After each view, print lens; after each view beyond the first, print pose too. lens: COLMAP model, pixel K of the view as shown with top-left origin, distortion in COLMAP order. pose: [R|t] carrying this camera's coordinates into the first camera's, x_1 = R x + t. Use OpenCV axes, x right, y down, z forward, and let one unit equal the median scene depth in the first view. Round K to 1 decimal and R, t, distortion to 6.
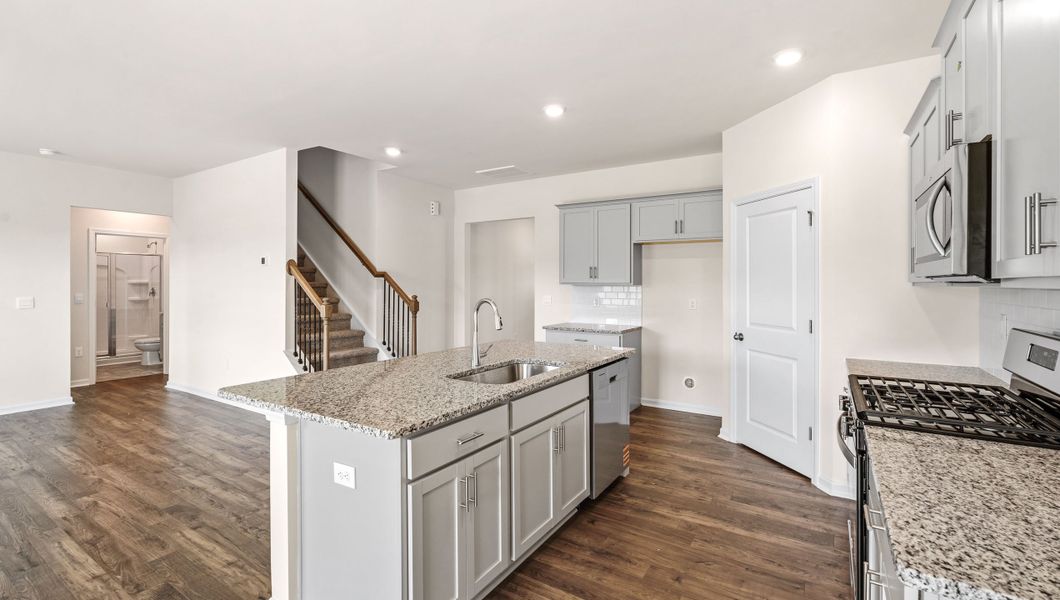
lens RADIAL K [[463.7, 0, 534.3], [0, 463.7, 283.4], [0, 0, 1]] dist [-0.004613, -0.000307]
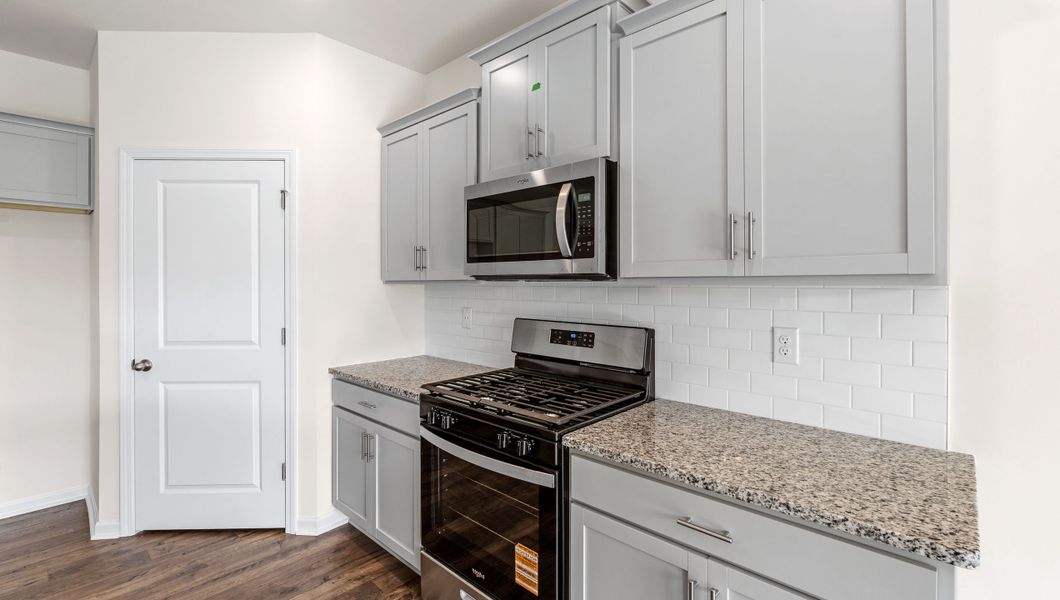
lens RADIAL K [[463.7, 0, 534.3], [0, 463.7, 283.4], [0, 0, 1]] dist [-0.004613, -0.000307]
pose [[0.189112, -0.003085, 0.981951, -0.097659], [0.000058, 0.999995, 0.003130, 0.000144], [-0.981955, -0.000535, 0.189111, 0.427231]]
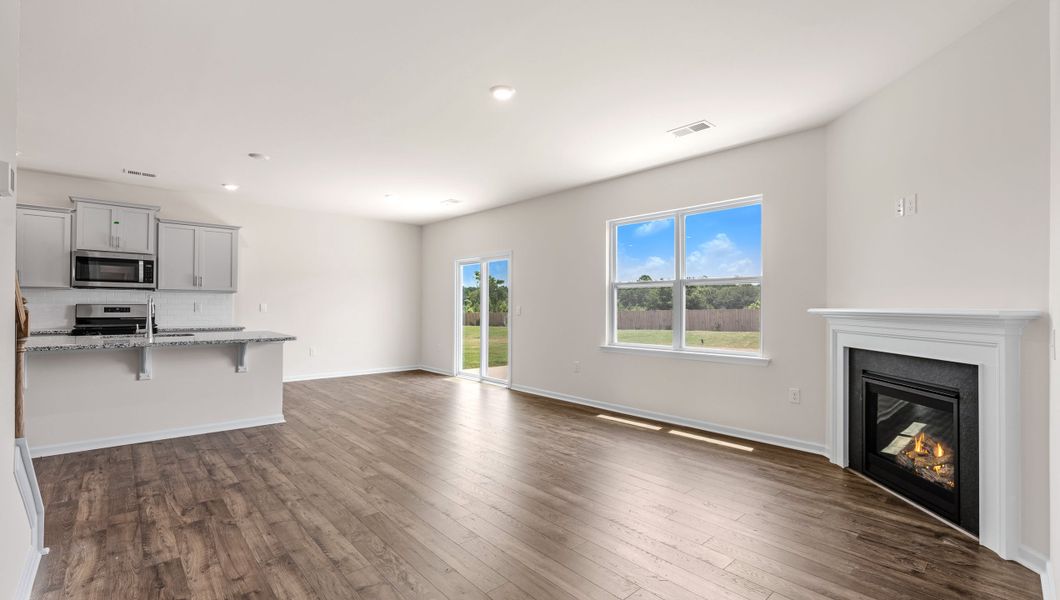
lens RADIAL K [[457.2, 0, 530.0], [0, 457.2, 300.0], [0, 0, 1]] dist [-0.003081, -0.000199]
pose [[-0.963587, -0.005924, 0.267329, -1.476068], [-0.009996, 0.999854, -0.013872, 0.048125], [-0.267207, -0.016039, -0.963506, 1.776677]]
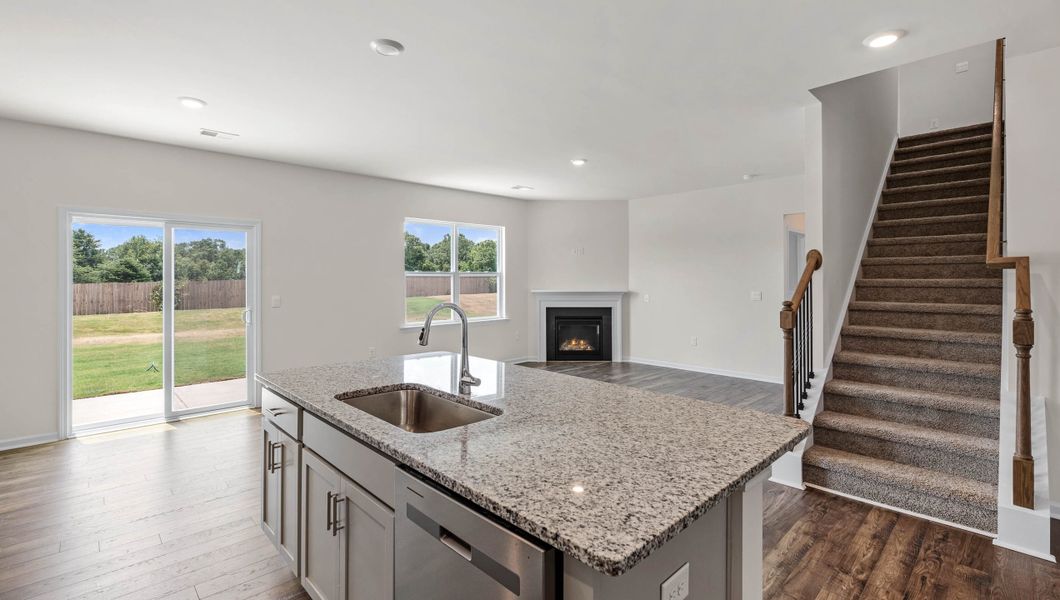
lens RADIAL K [[463.7, 0, 534.3], [0, 463.7, 283.4], [0, 0, 1]] dist [-0.004613, -0.000307]
pose [[-0.233053, 0.002723, -0.972460, 0.464204], [0.001283, 0.999996, 0.002492, 0.003430], [0.972463, -0.000666, -0.233055, 1.056502]]
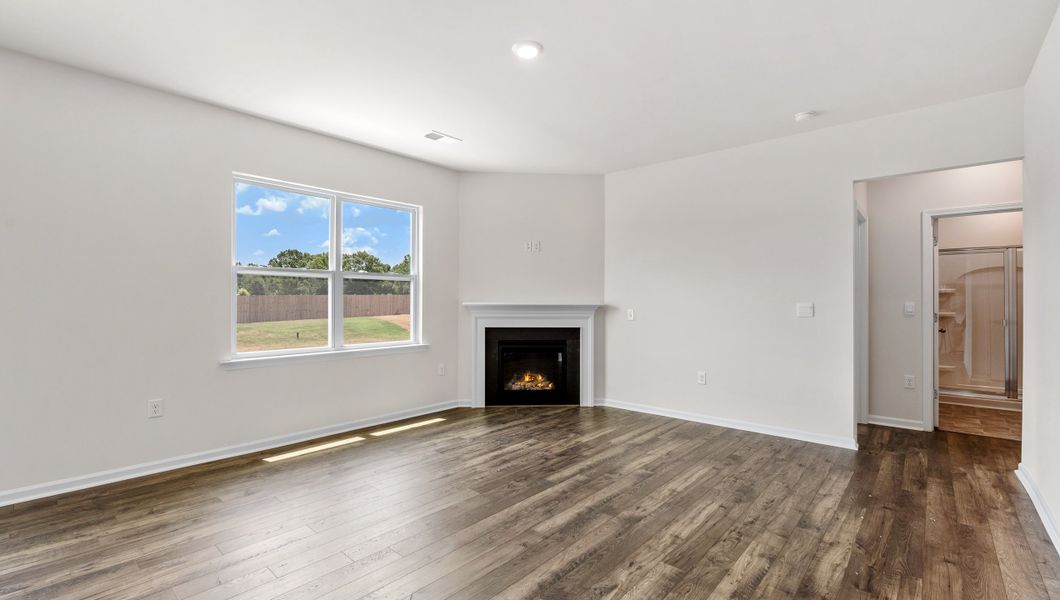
lens RADIAL K [[457.2, 0, 530.0], [0, 457.2, 300.0], [0, 0, 1]] dist [-0.003081, -0.000199]
pose [[-0.161682, -0.010482, -0.986787, -0.321825], [-0.004004, 0.999942, -0.009966, 0.051751], [0.986835, 0.002340, -0.161715, 0.973874]]
